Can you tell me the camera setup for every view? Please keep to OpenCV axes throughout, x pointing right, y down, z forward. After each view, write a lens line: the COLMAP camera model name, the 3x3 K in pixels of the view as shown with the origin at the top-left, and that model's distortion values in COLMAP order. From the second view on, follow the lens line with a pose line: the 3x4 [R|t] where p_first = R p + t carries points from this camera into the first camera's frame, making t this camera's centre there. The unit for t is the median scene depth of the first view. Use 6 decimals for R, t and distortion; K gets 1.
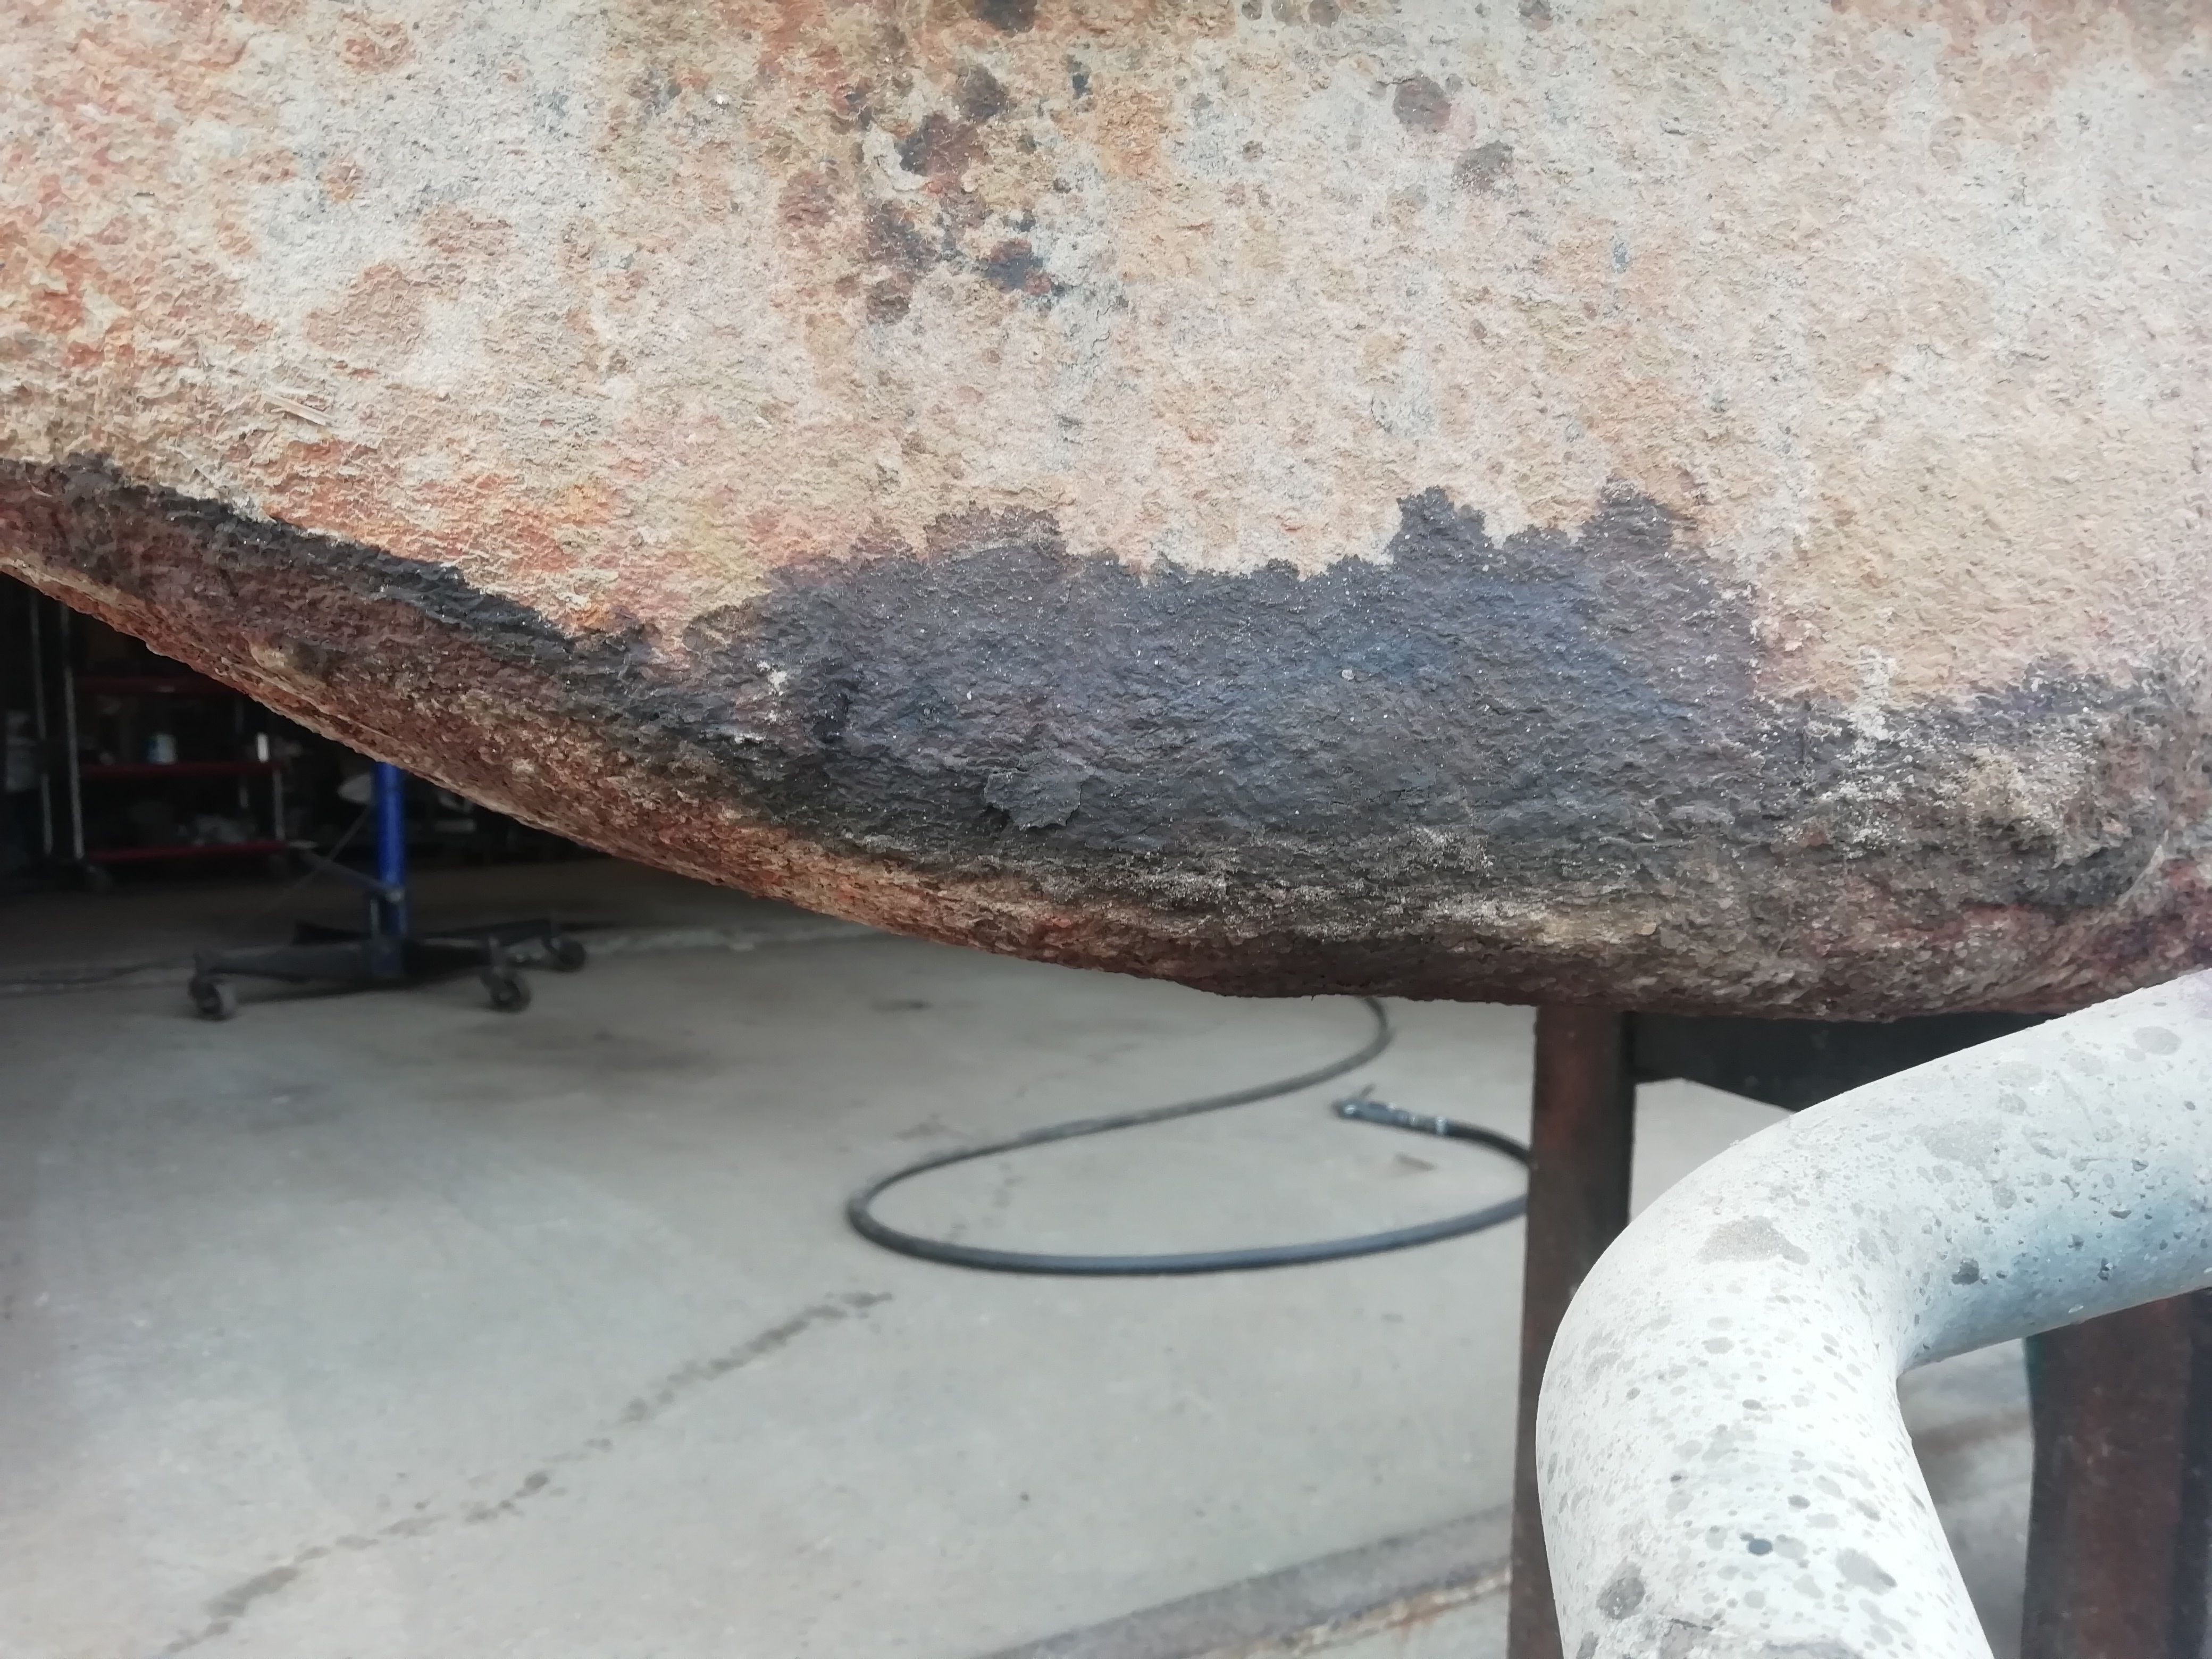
lens RADIAL K [[1677.0, 0, 1120.2], [0, 1677.0, 829.7], [0, 0, 1]] dist [0.027246, -0.010709]
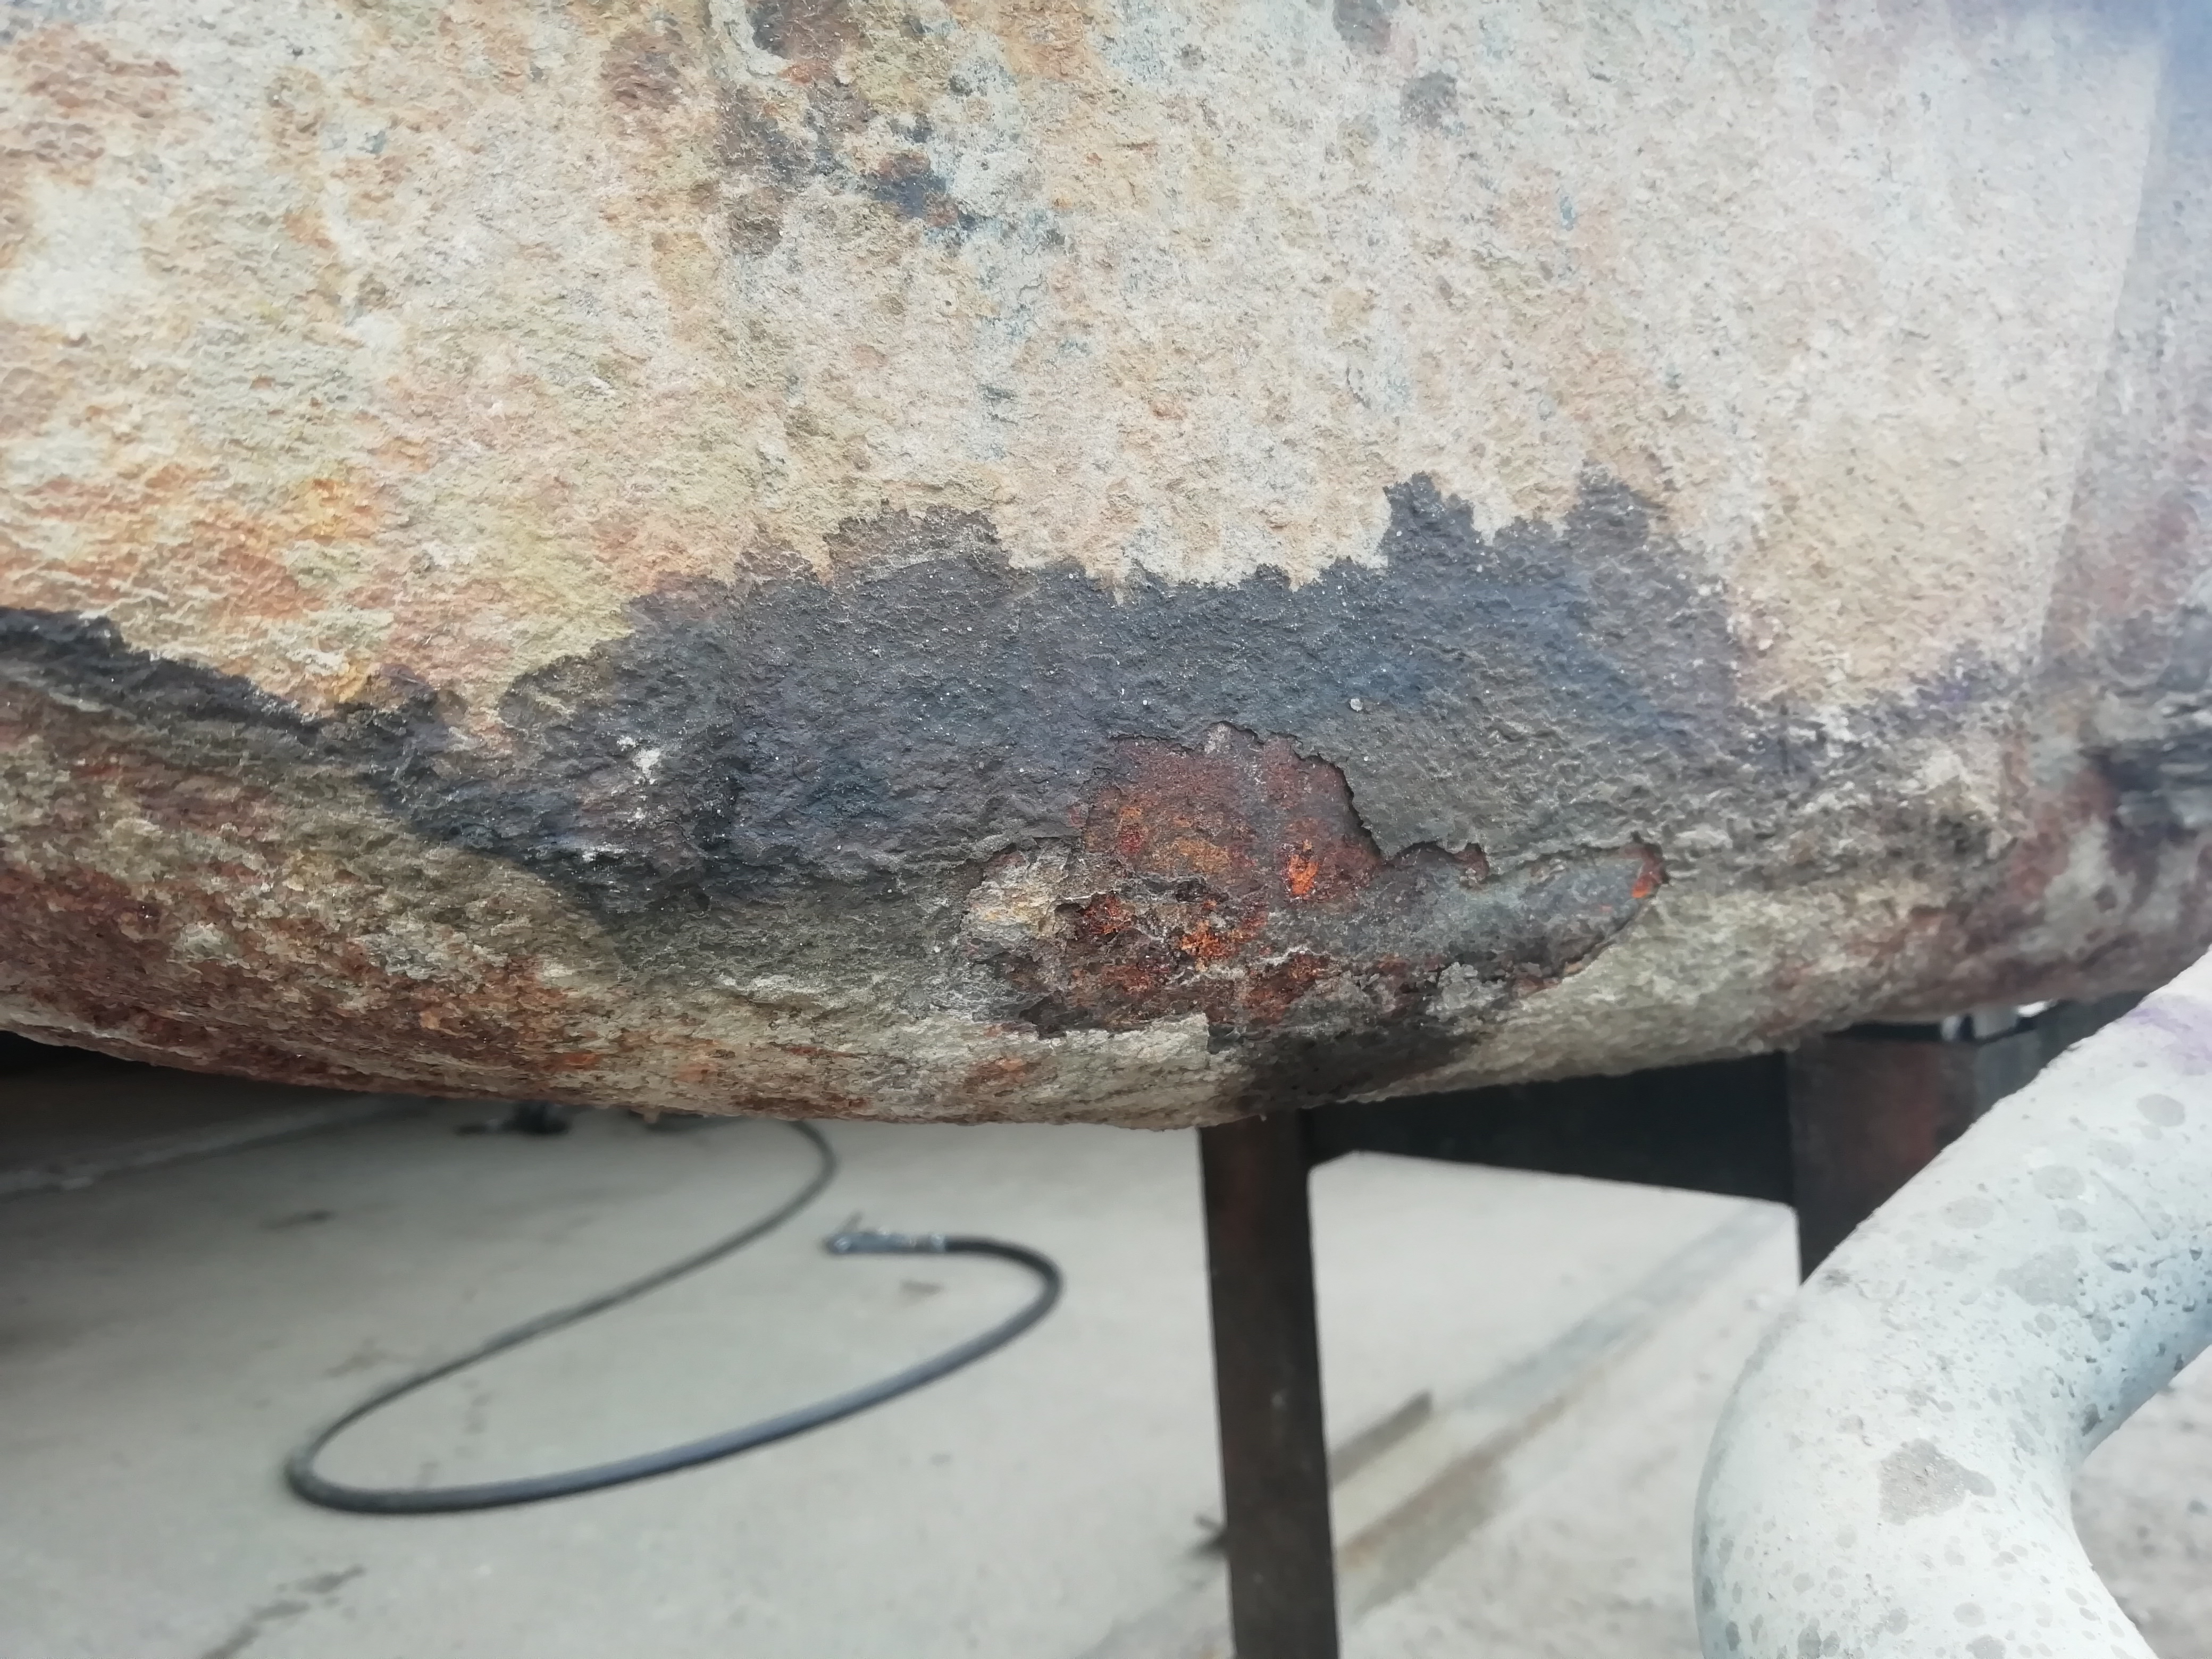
lens RADIAL K [[1677.0, 0, 1101.4], [0, 1677.0, 832.7], [0, 0, 1]] dist [0.027246, -0.010709]
pose [[0.934549, -0.092007, 0.343734, -0.260739], [0.116406, 0.991892, -0.050985, -0.004463], [-0.336256, 0.087661, 0.937682, 0.292897]]
